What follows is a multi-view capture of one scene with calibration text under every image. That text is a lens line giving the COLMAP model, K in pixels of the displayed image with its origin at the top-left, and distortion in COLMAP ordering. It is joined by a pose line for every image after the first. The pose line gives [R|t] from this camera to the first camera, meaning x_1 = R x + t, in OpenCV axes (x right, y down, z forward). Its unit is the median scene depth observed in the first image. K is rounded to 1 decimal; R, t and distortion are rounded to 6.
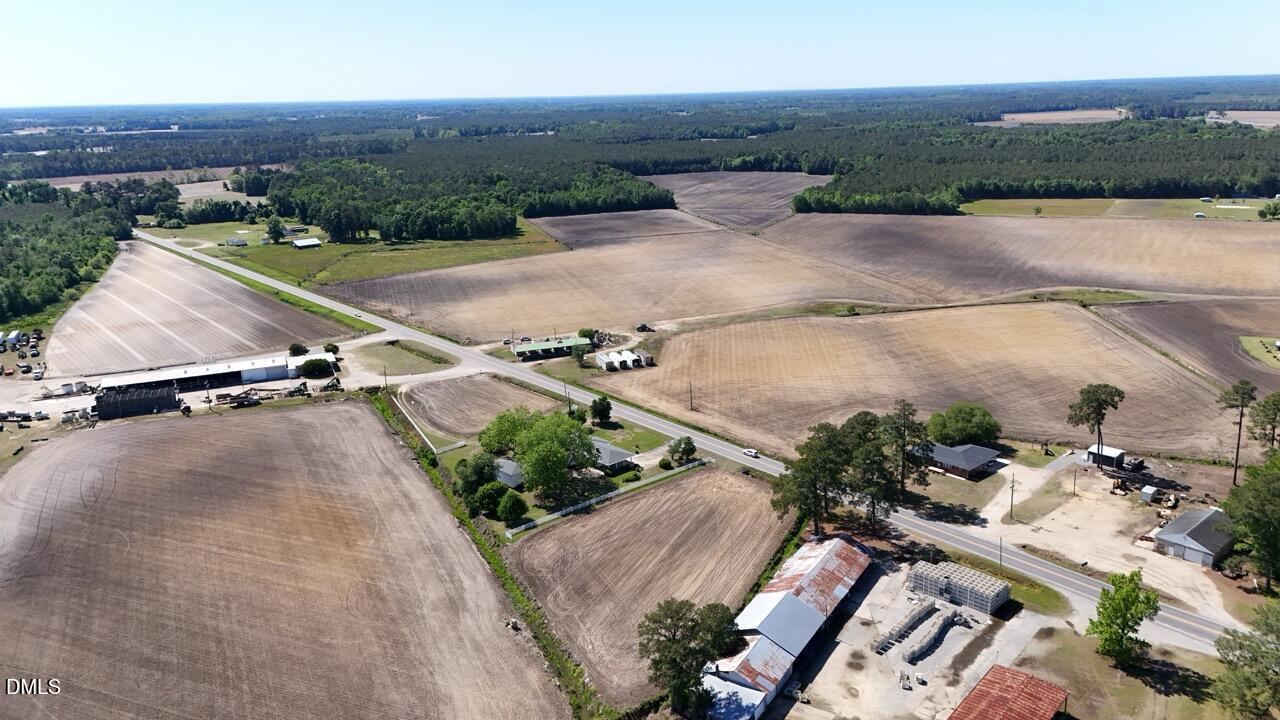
lens RADIAL K [[930.8, 0, 640.0], [0, 930.8, 364.6], [0, 0, 1]] dist [0.067206, -0.041560]
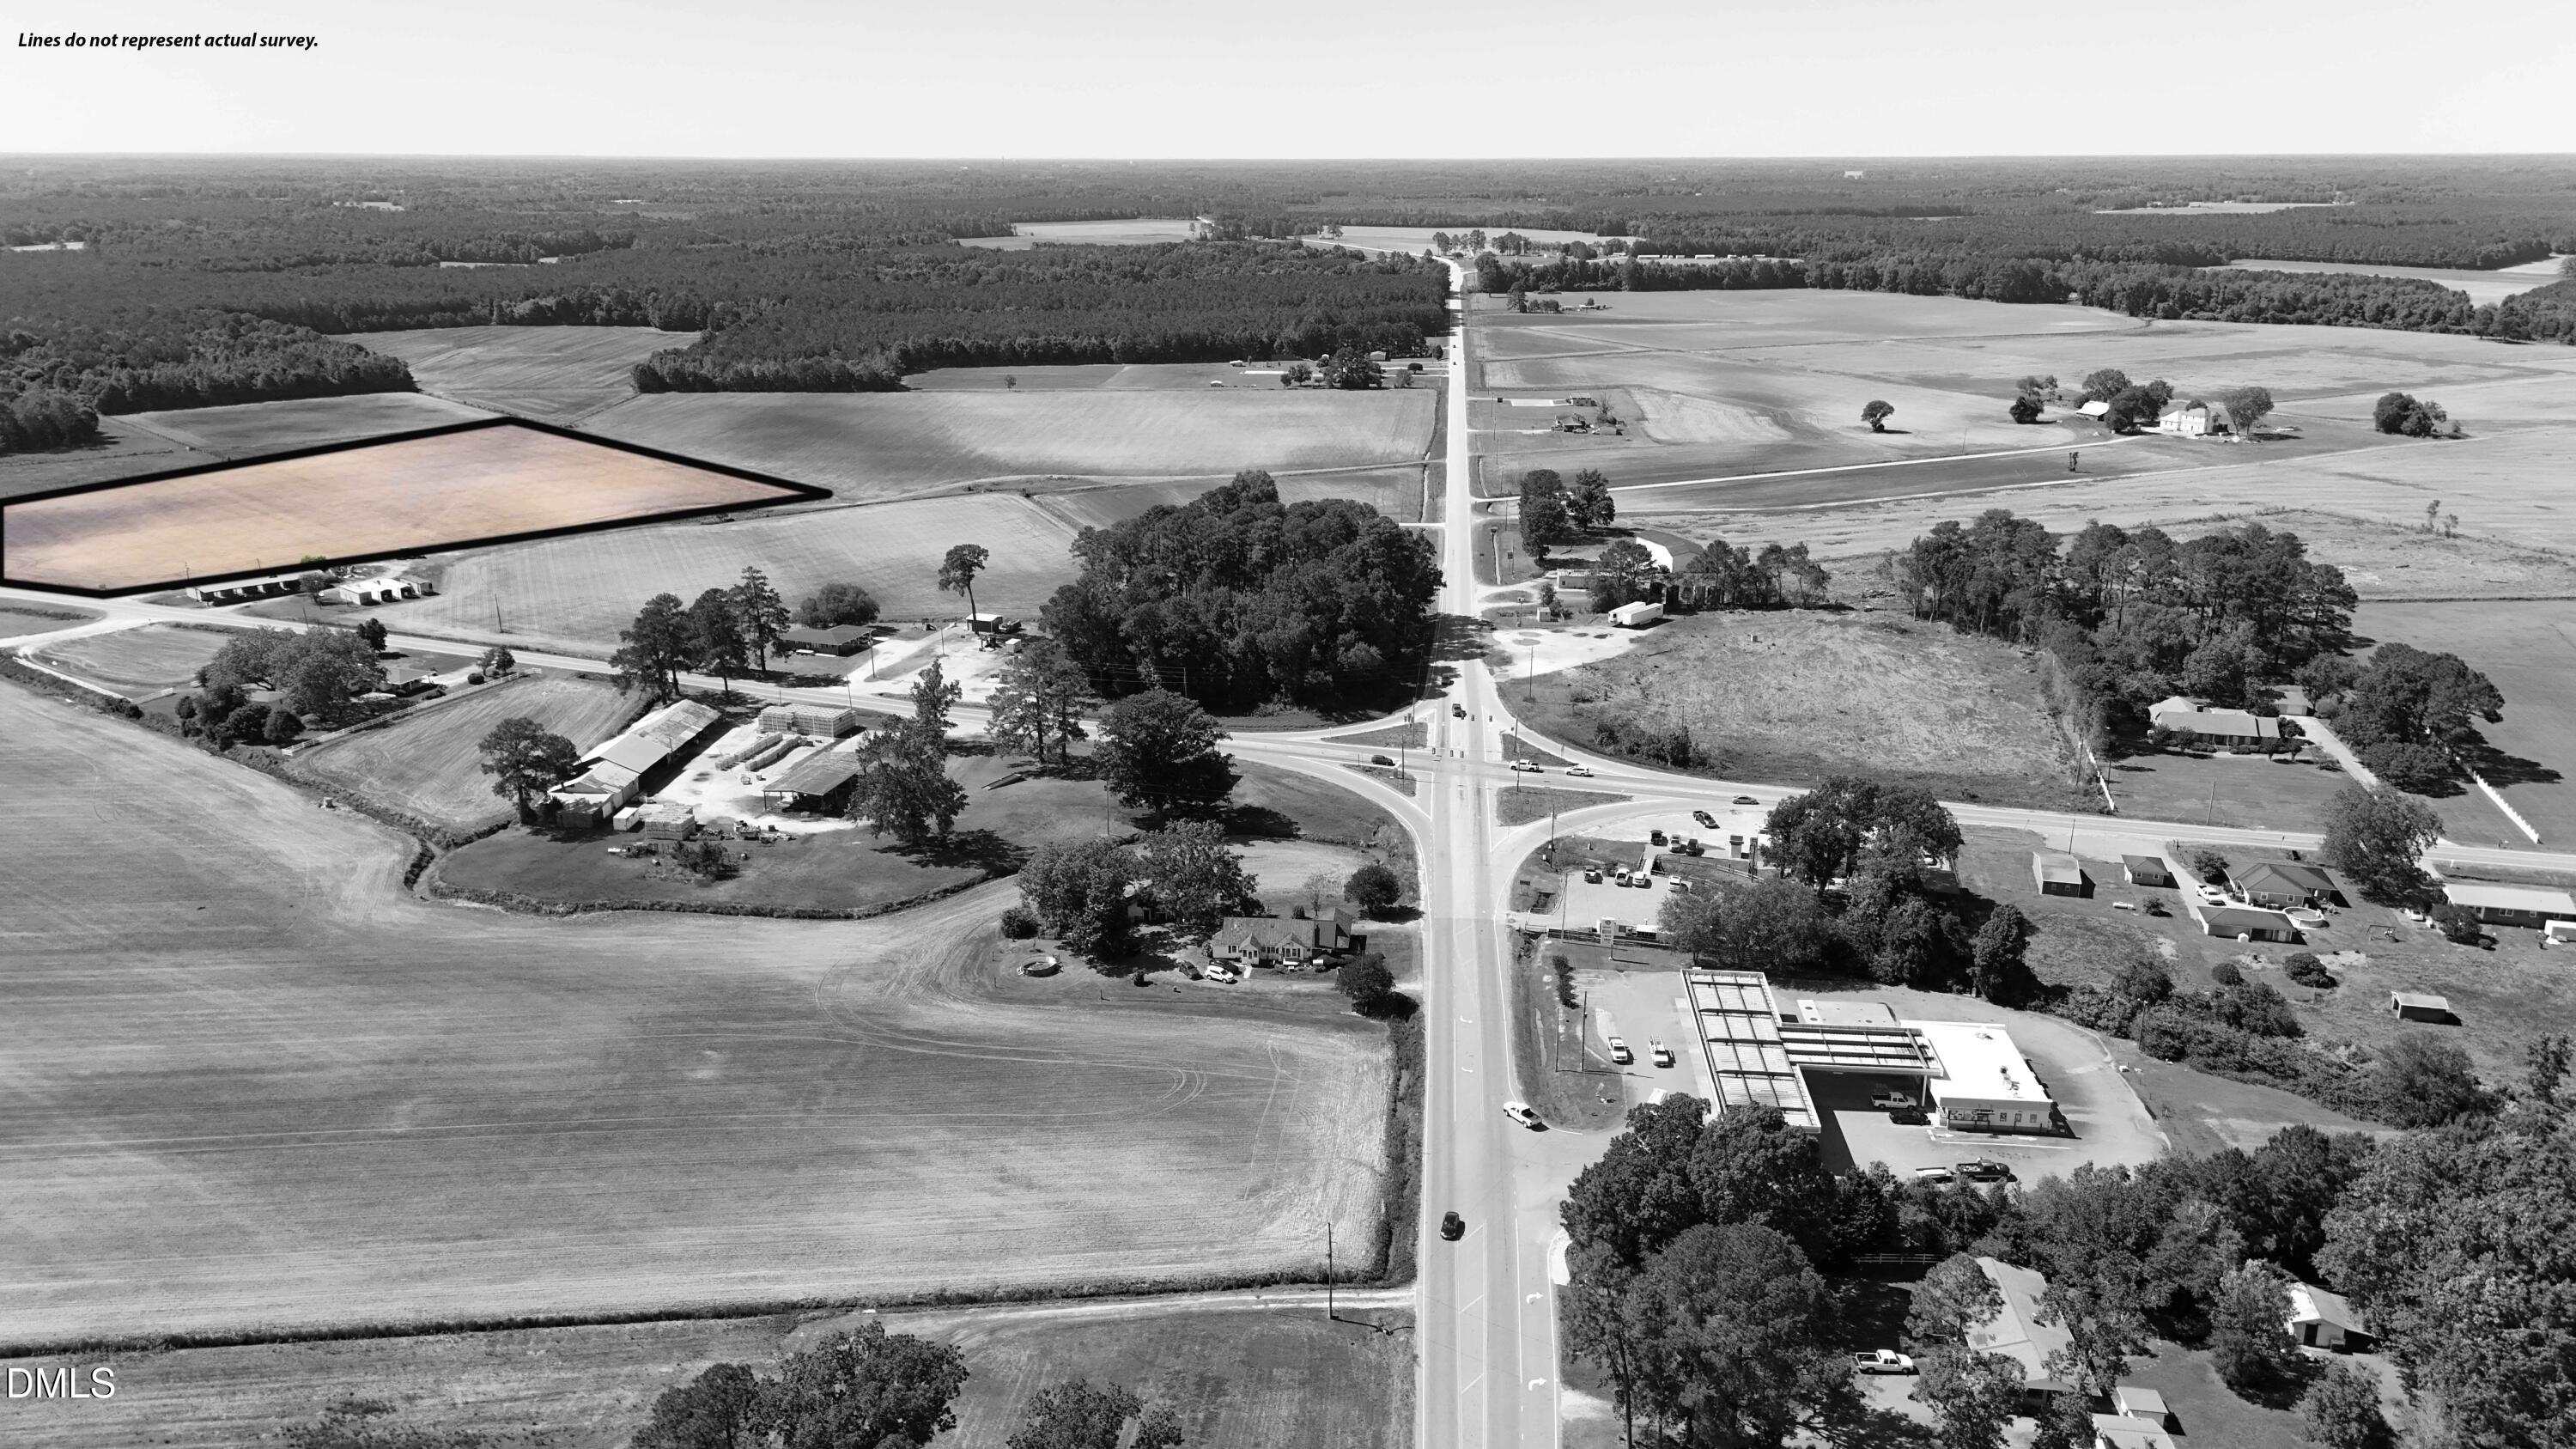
lens RADIAL K [[1878.0, 0, 1289.4], [0, 1878.0, 741.6], [0, 0, 1]] dist [0.066170, -0.043730]
pose [[0.888987, -0.112236, 0.443965, -0.030205], [0.106748, 0.993581, 0.037431, 0.063006], [-0.445317, 0.014117, 0.895262, -0.292632]]
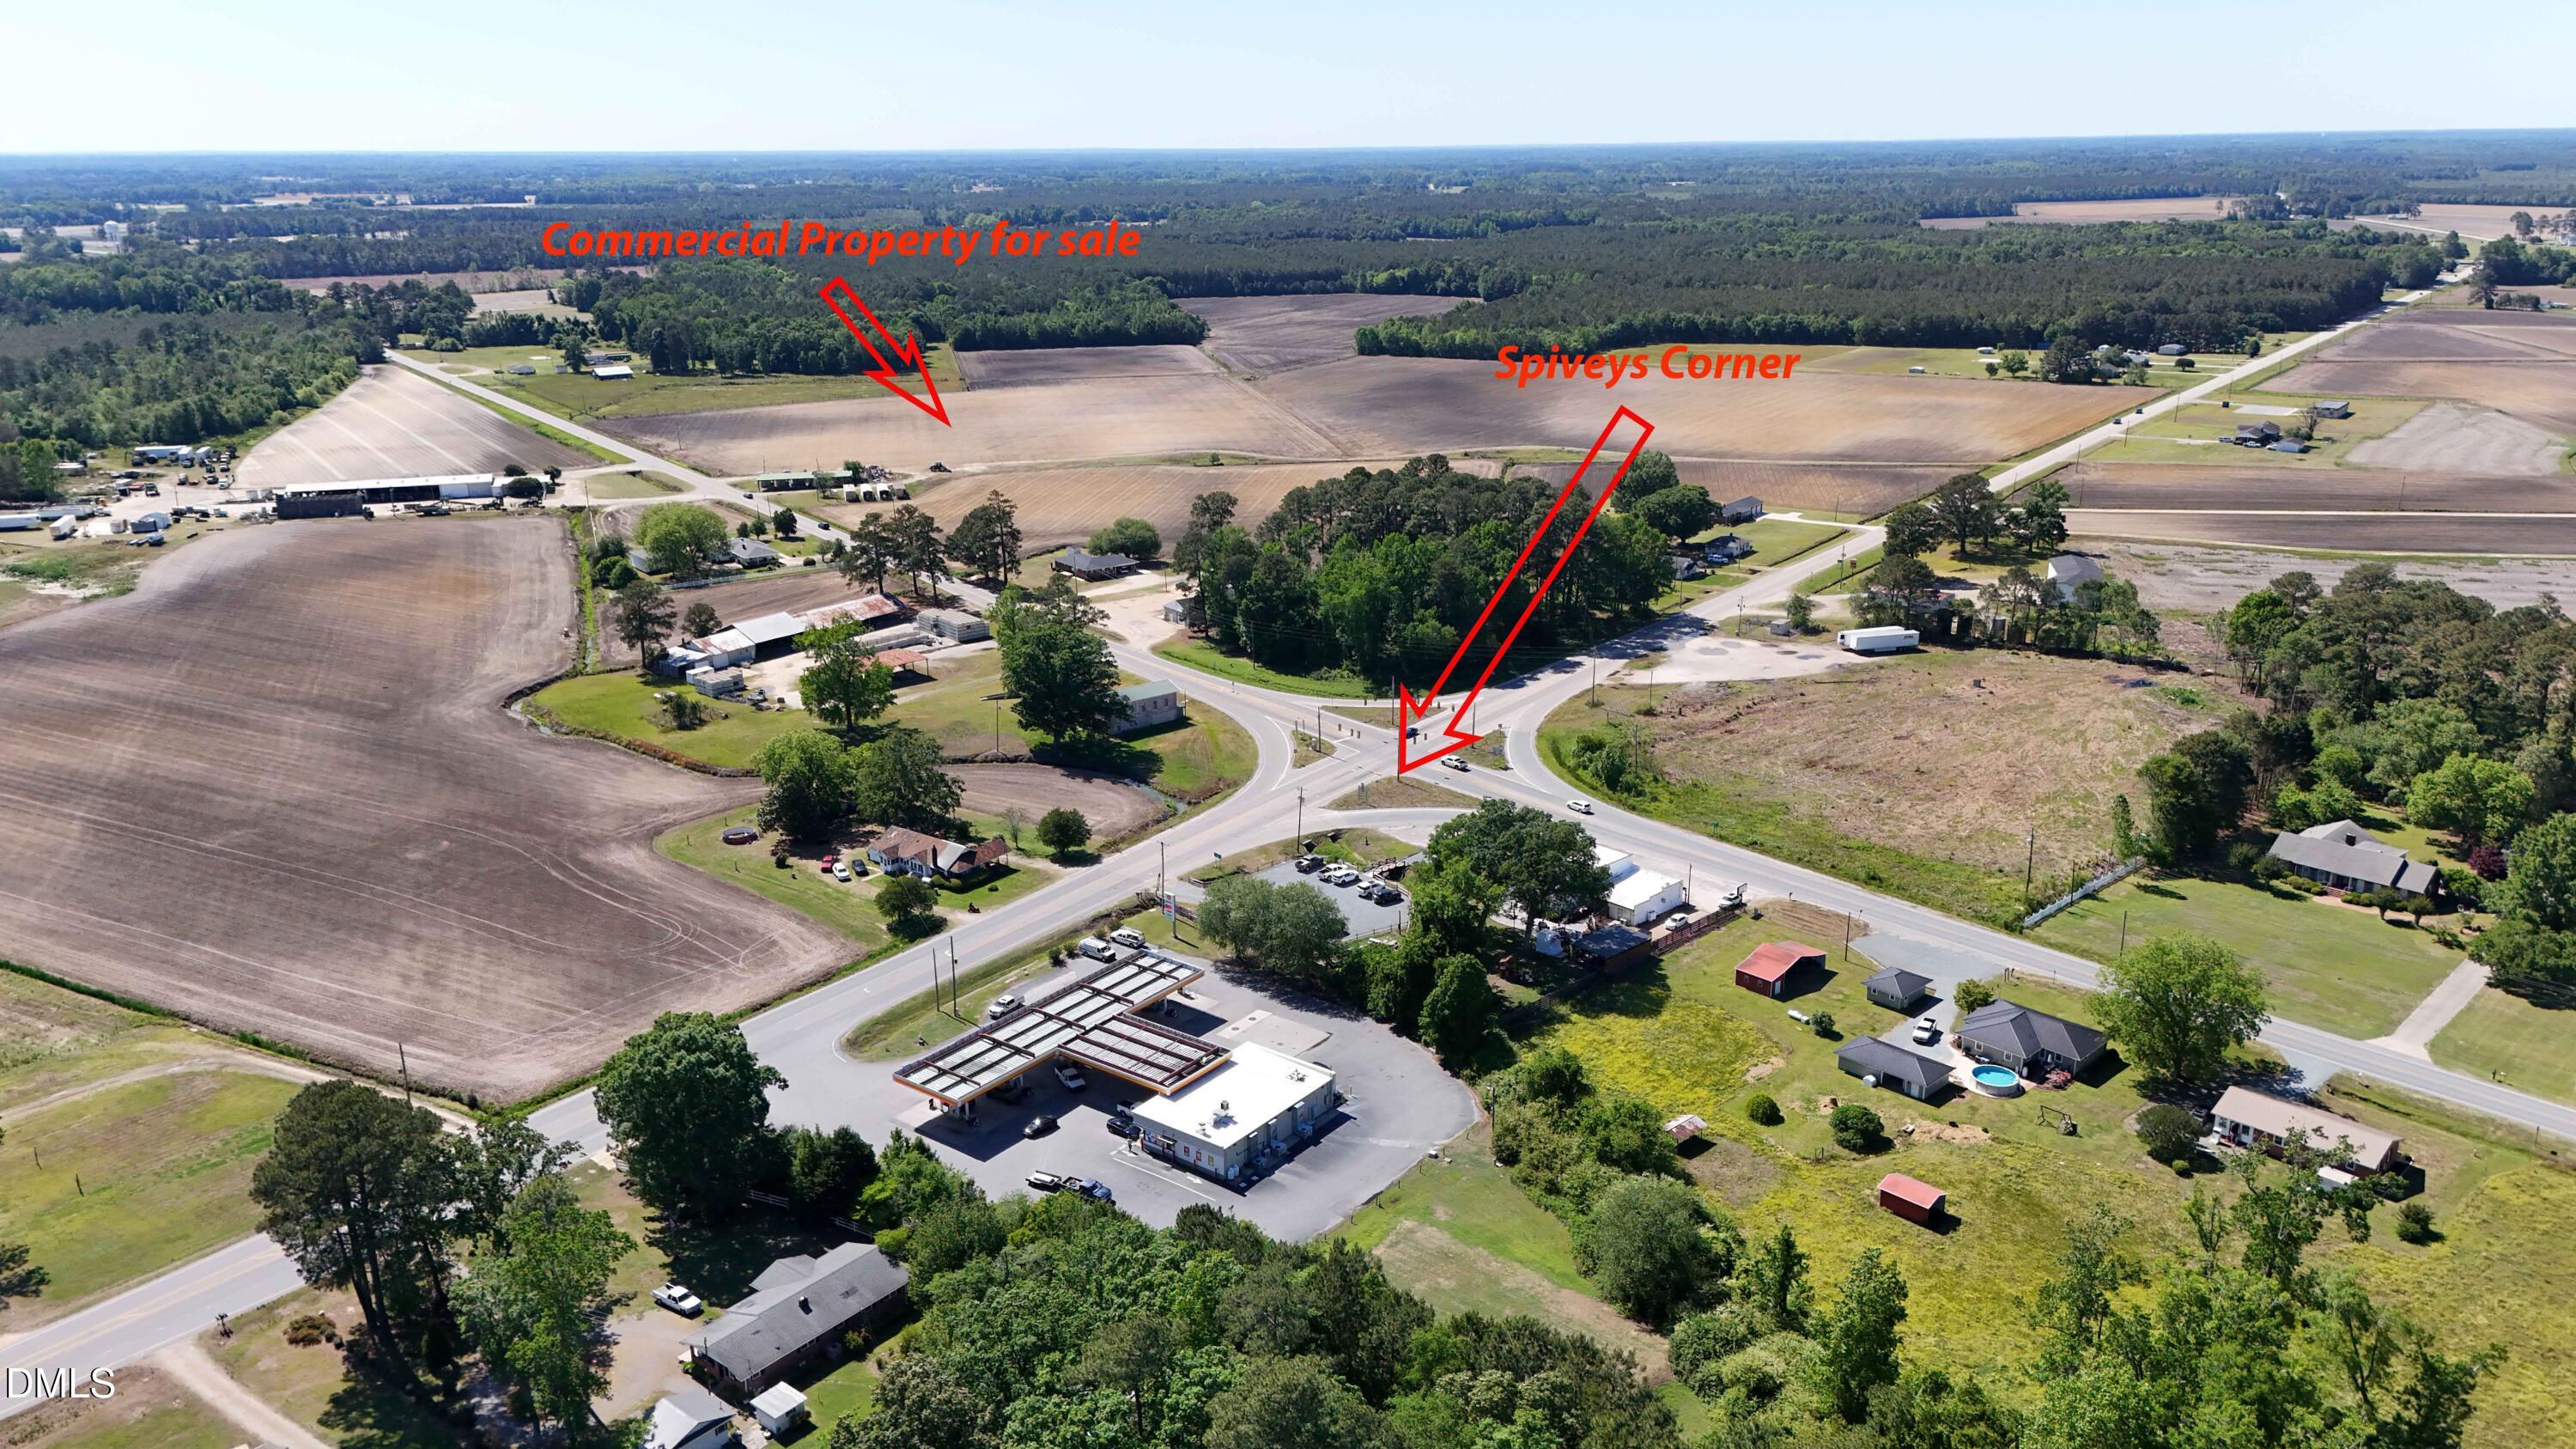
lens RADIAL K [[1878.0, 0, 1299.3], [0, 1878.0, 741.5], [0, 0, 1]] dist [0.066170, -0.043730]
pose [[0.995784, 0.042535, -0.081273, 0.257318], [-0.040466, 0.998818, 0.026940, 0.079493], [0.082323, -0.023538, 0.996328, -0.345951]]
